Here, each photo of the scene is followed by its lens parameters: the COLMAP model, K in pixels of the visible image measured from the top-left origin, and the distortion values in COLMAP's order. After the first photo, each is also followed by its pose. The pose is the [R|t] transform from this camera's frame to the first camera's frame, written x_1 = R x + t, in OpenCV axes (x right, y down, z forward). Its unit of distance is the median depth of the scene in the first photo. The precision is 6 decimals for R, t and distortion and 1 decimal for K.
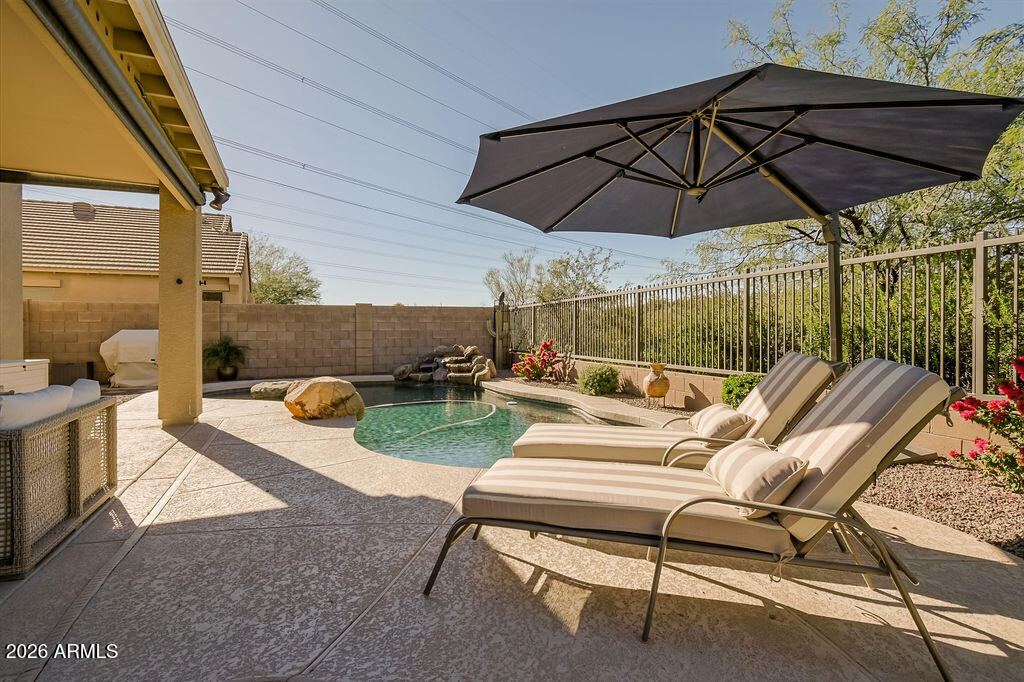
lens RADIAL K [[543.5, 0, 512.0], [0, 543.5, 341.0], [0, 0, 1]] dist [-0.002127, -0.000445]
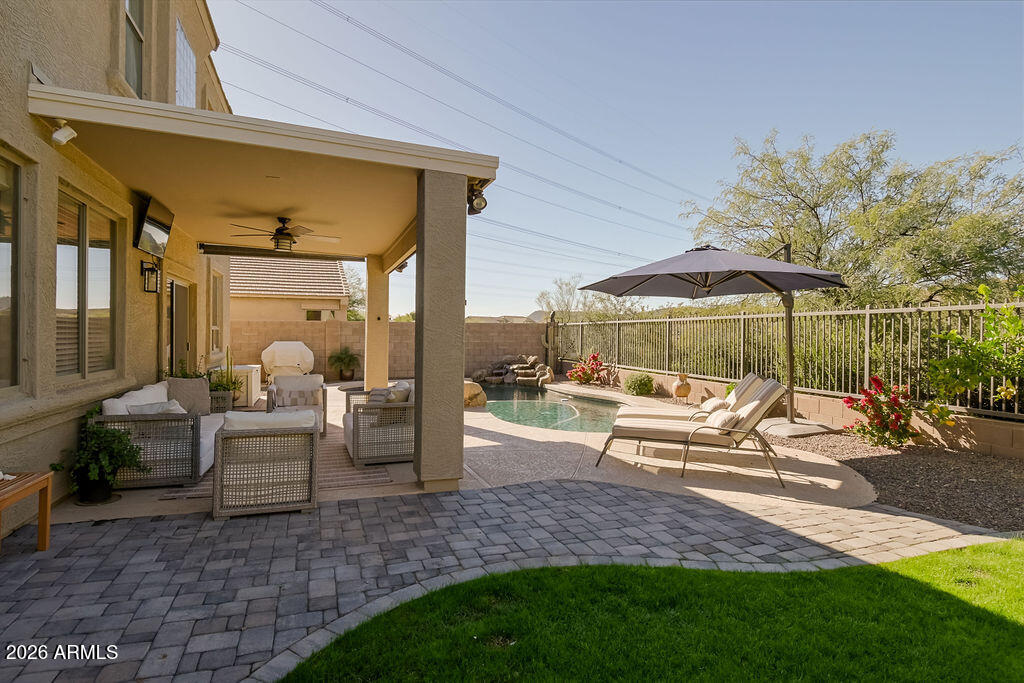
lens RADIAL K [[545.5, 0, 512.0], [0, 545.5, 341.5], [0, 0, 1]] dist [0.001776, -0.000477]
pose [[0.999355, 0.010682, -0.034281, -0.095203], [-0.010794, 0.999937, -0.003083, -0.023813], [0.034246, 0.003451, 0.999407, -0.323655]]
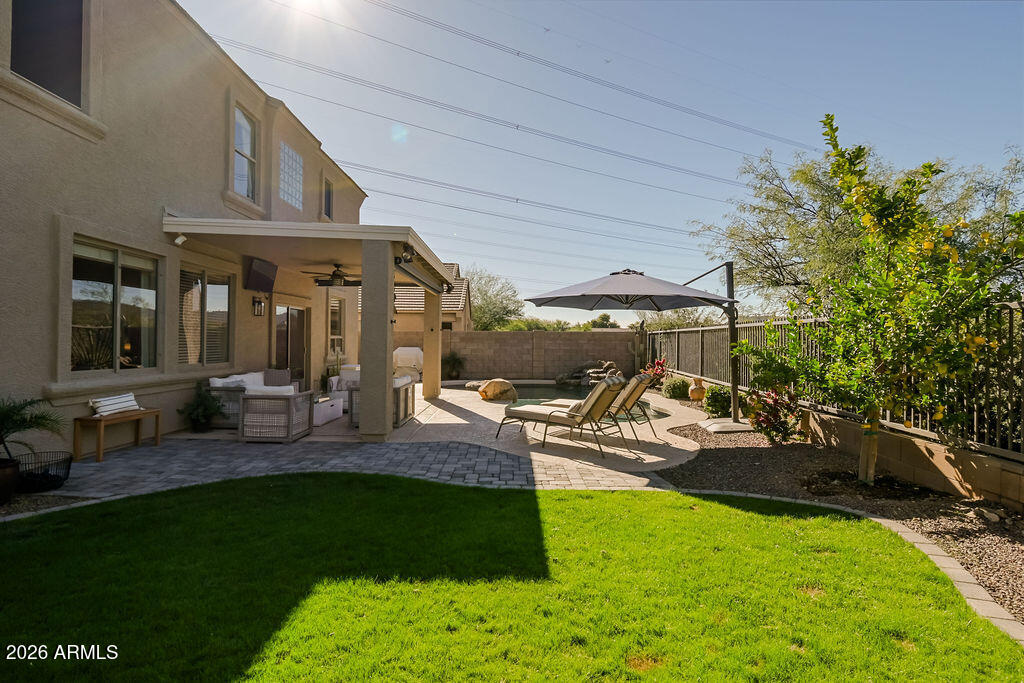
lens RADIAL K [[545.5, 0, 512.0], [0, 545.5, 341.5], [0, 0, 1]] dist [0.001776, -0.000477]
pose [[0.927148, 0.011992, -0.374504, 0.256240], [-0.017379, 0.999788, -0.011009, -0.026760], [0.374293, 0.016716, 0.927160, -0.464390]]
